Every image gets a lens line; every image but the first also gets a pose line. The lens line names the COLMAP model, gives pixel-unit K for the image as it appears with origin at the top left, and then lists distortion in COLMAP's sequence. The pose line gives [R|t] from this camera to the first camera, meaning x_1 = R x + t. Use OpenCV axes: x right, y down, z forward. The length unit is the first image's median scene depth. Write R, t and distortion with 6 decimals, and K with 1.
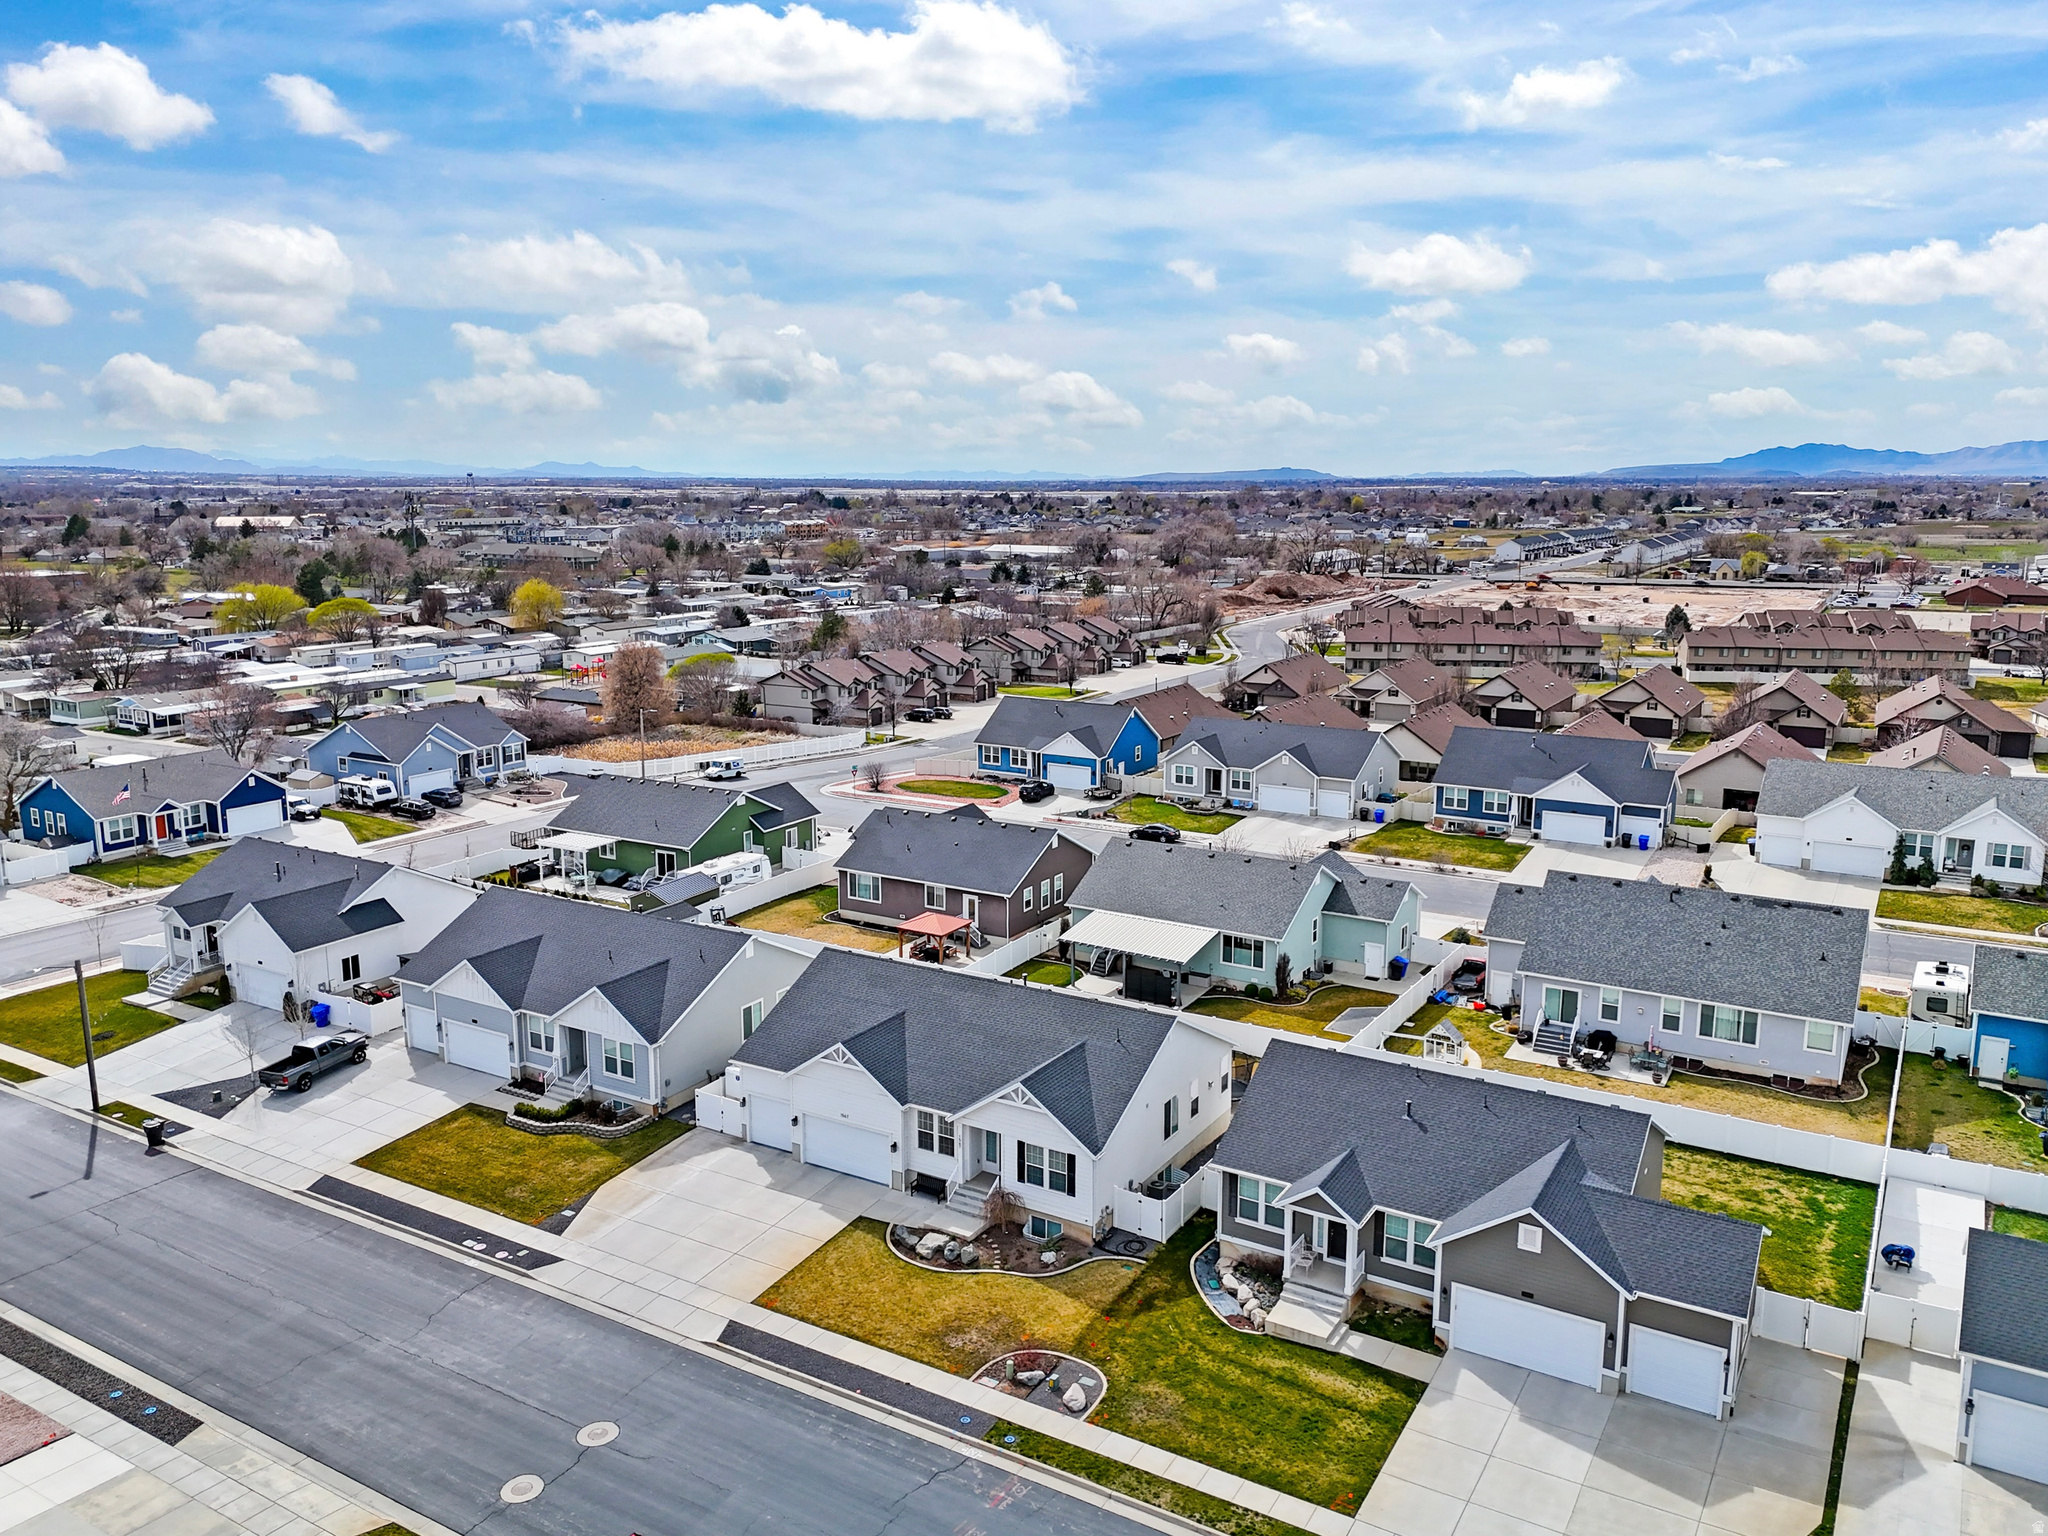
lens RADIAL K [[1543.9, 0, 1024.0], [0, 1543.9, 768.0], [0, 0, 1]] dist [0.116613, -0.243686]
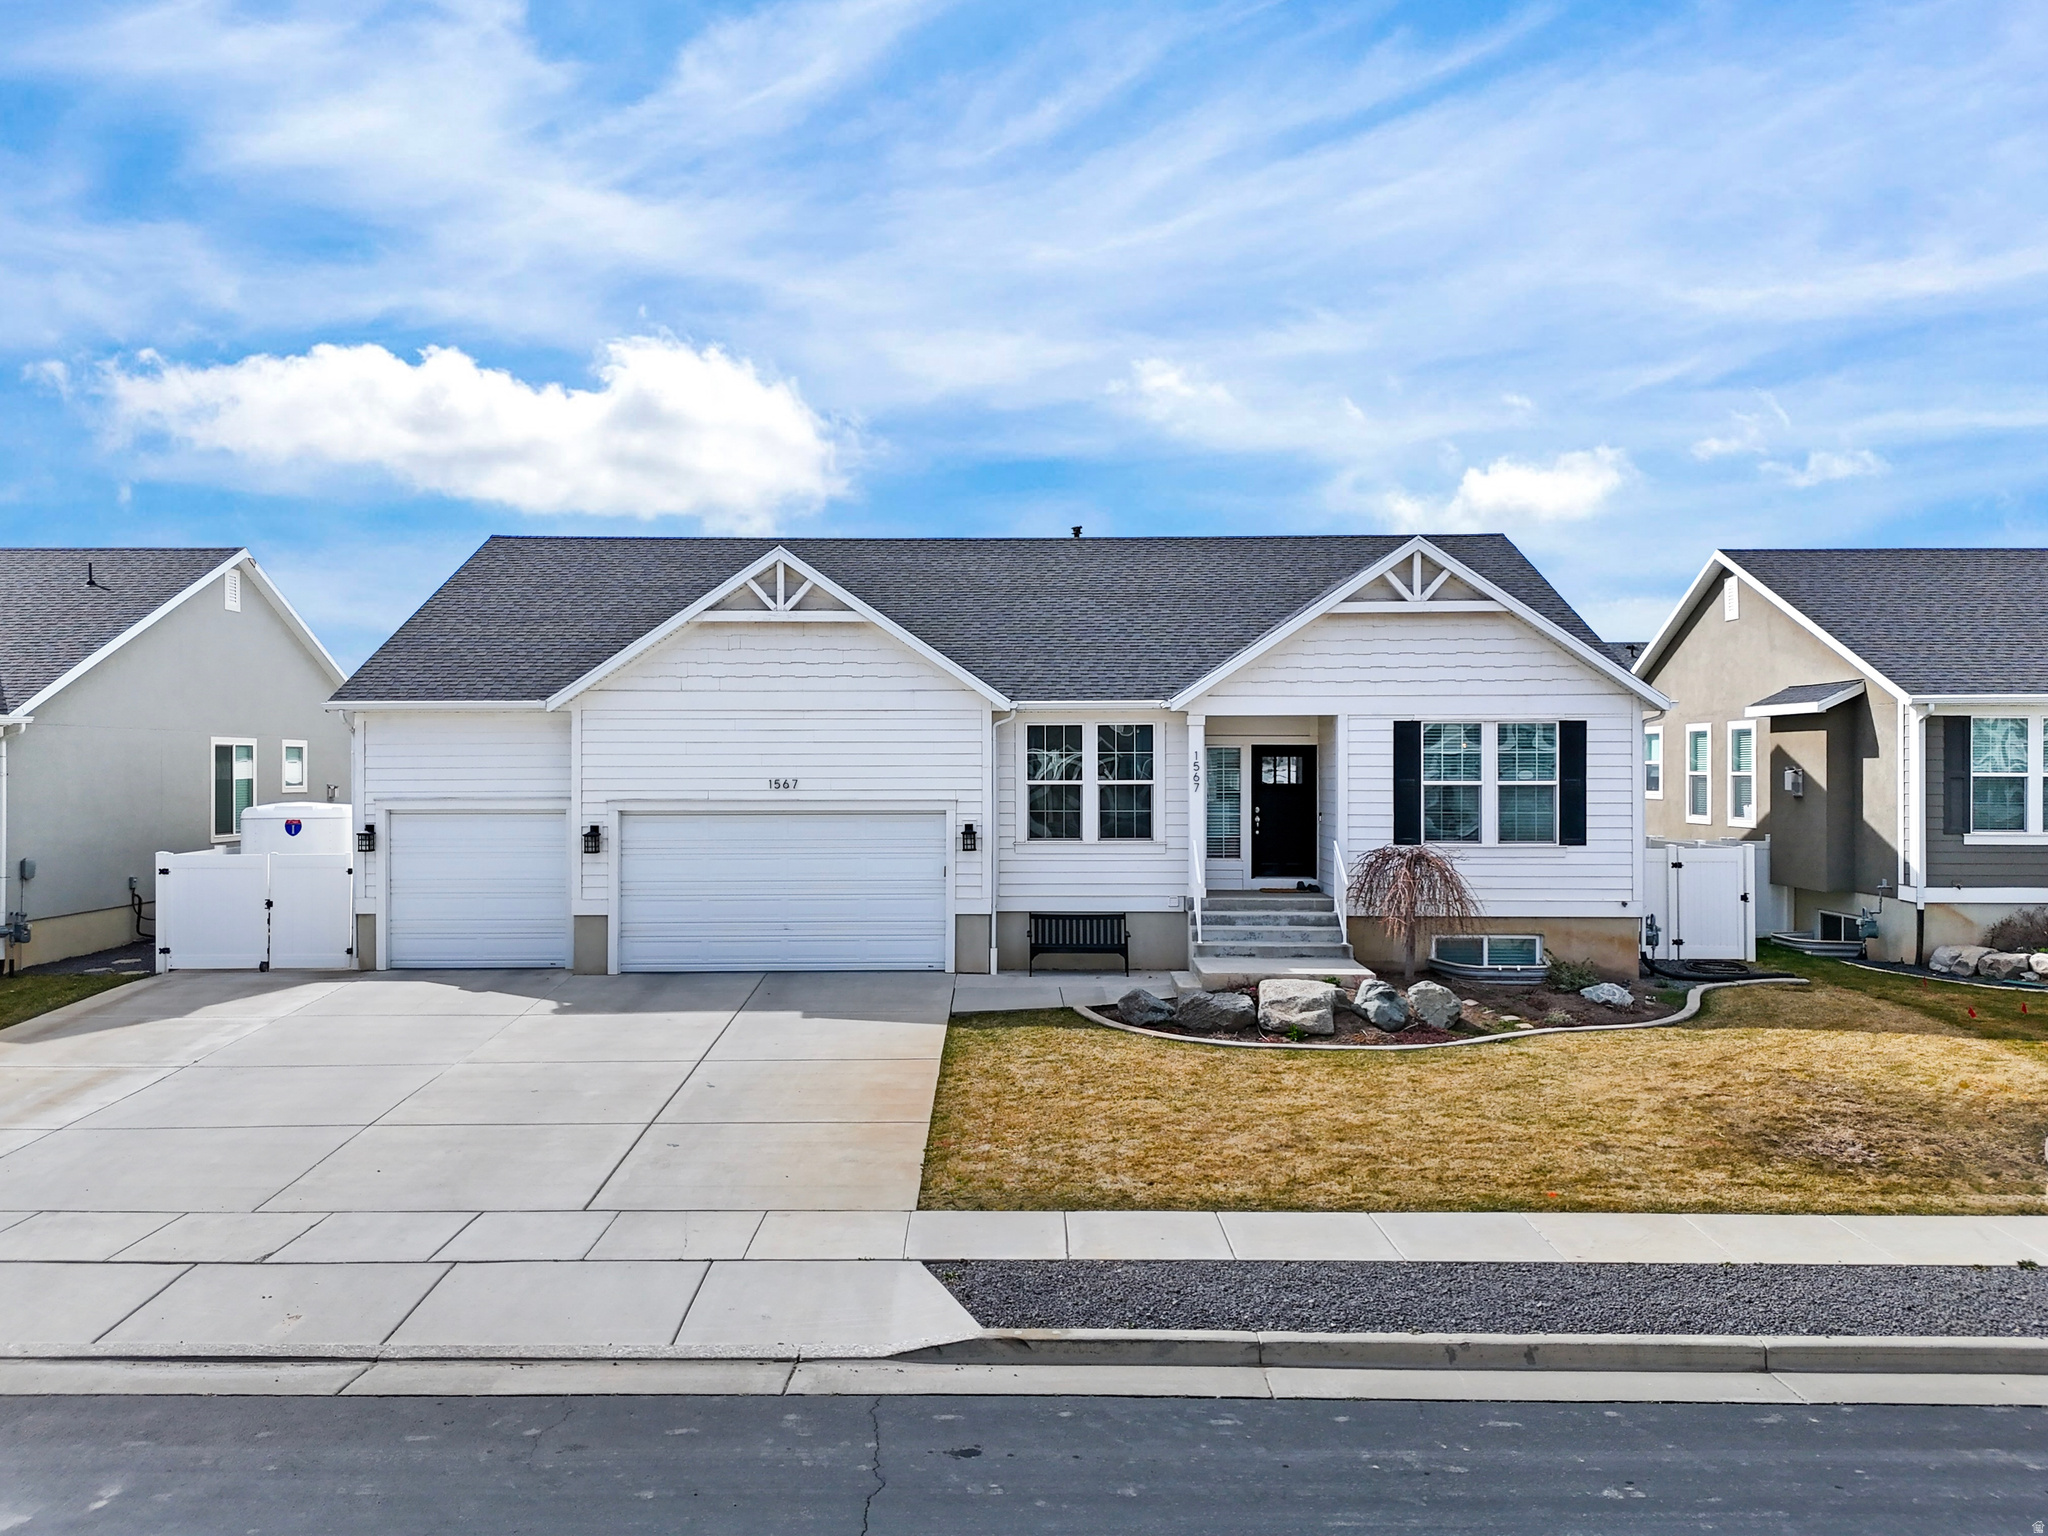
lens RADIAL K [[1522.3, 0, 996.7], [0, 1522.3, 770.1], [0, 0, 1]] dist [0.078806, -0.102119]
pose [[0.863615, -0.000105, 0.504151, -0.222525], [0.093704, 0.982609, -0.160311, 0.257291], [-0.495367, 0.185688, 0.848606, 0.649429]]
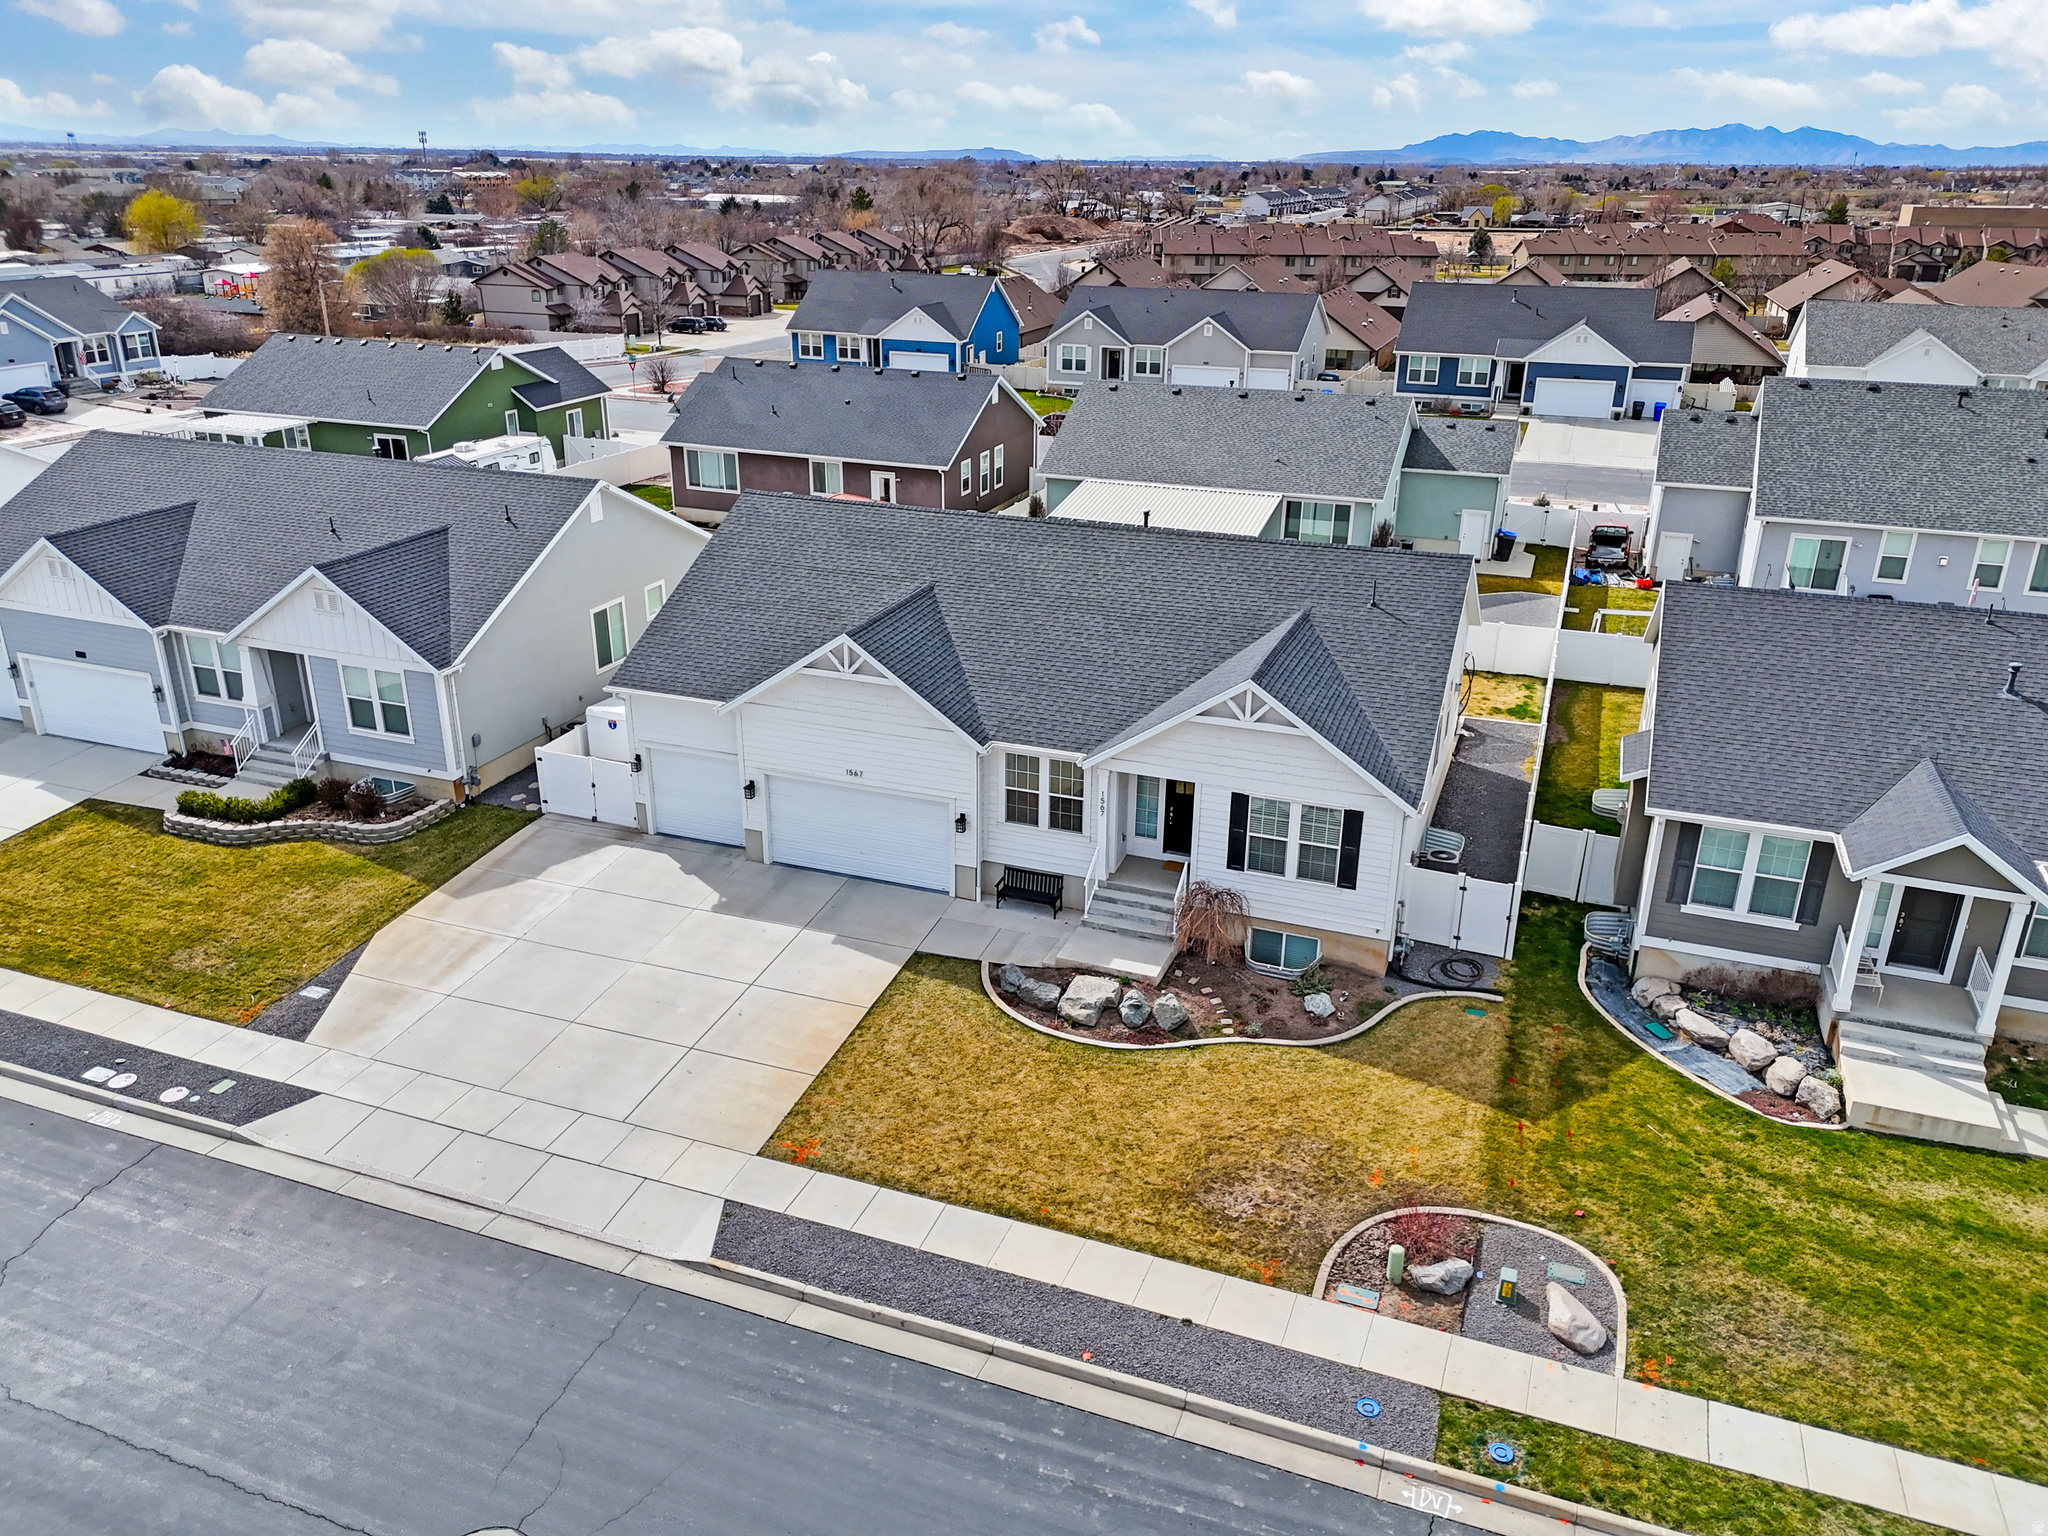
lens RADIAL K [[1502.8, 0, 1024.0], [0, 1502.8, 768.0], [0, 0, 1]] dist [0.082534, -0.098304]
pose [[0.982525, -0.059331, 0.176422, -0.137898], [0.023654, 0.979951, 0.197830, 0.113614], [-0.184623, -0.190200, 0.964229, 0.460688]]
